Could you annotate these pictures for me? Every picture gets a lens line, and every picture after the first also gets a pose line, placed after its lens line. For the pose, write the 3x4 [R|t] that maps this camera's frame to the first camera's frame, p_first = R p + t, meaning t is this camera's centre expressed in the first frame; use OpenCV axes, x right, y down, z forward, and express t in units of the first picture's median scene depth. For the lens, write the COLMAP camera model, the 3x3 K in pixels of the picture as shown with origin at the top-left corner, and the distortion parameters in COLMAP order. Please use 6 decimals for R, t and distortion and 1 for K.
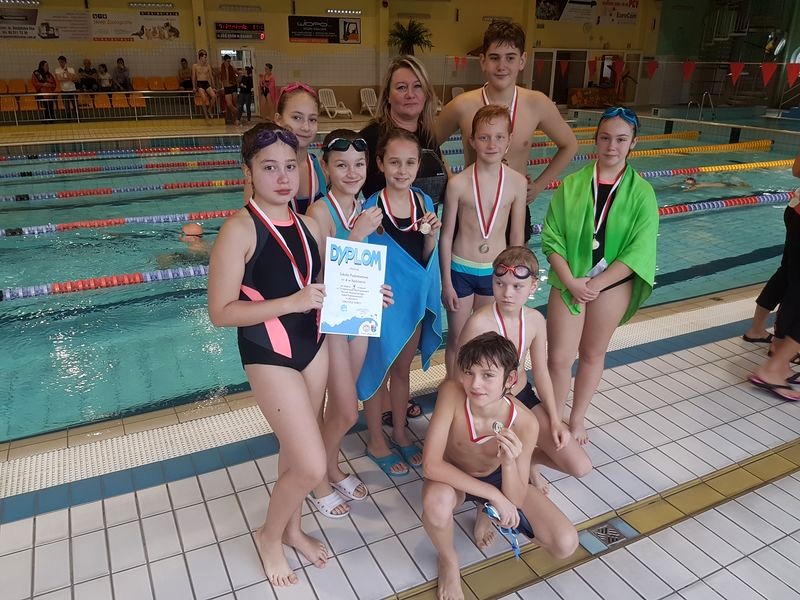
lens RADIAL K [[627.3, 0, 400.0], [0, 627.3, 300.0], [0, 0, 1]] dist [-0.051902, 0.002034]
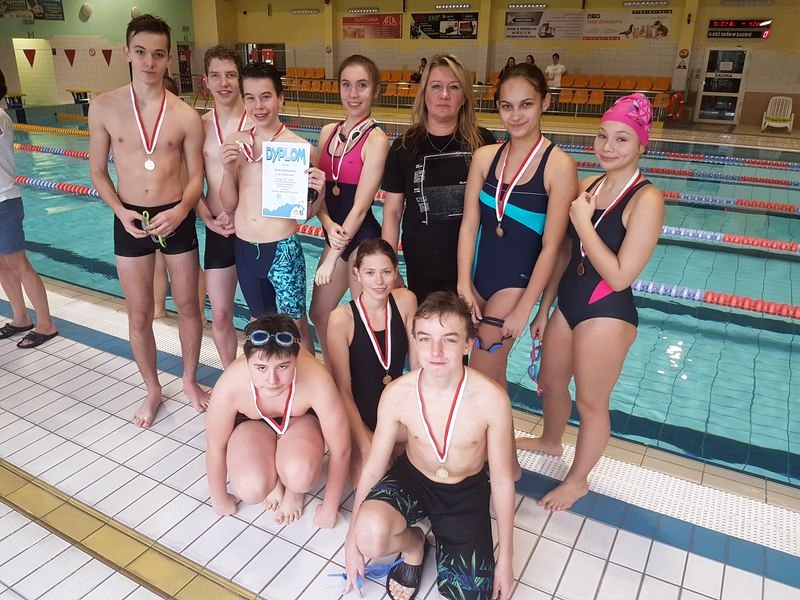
lens RADIAL K [[627.3, 0, 400.0], [0, 627.3, 300.0], [0, 0, 1]] dist [-0.051902, 0.002034]
pose [[0.564062, 0.293759, -0.771712, 0.284494], [-0.293149, 0.944941, 0.145431, -0.057859], [0.771944, 0.144195, 0.619120, 0.153835]]
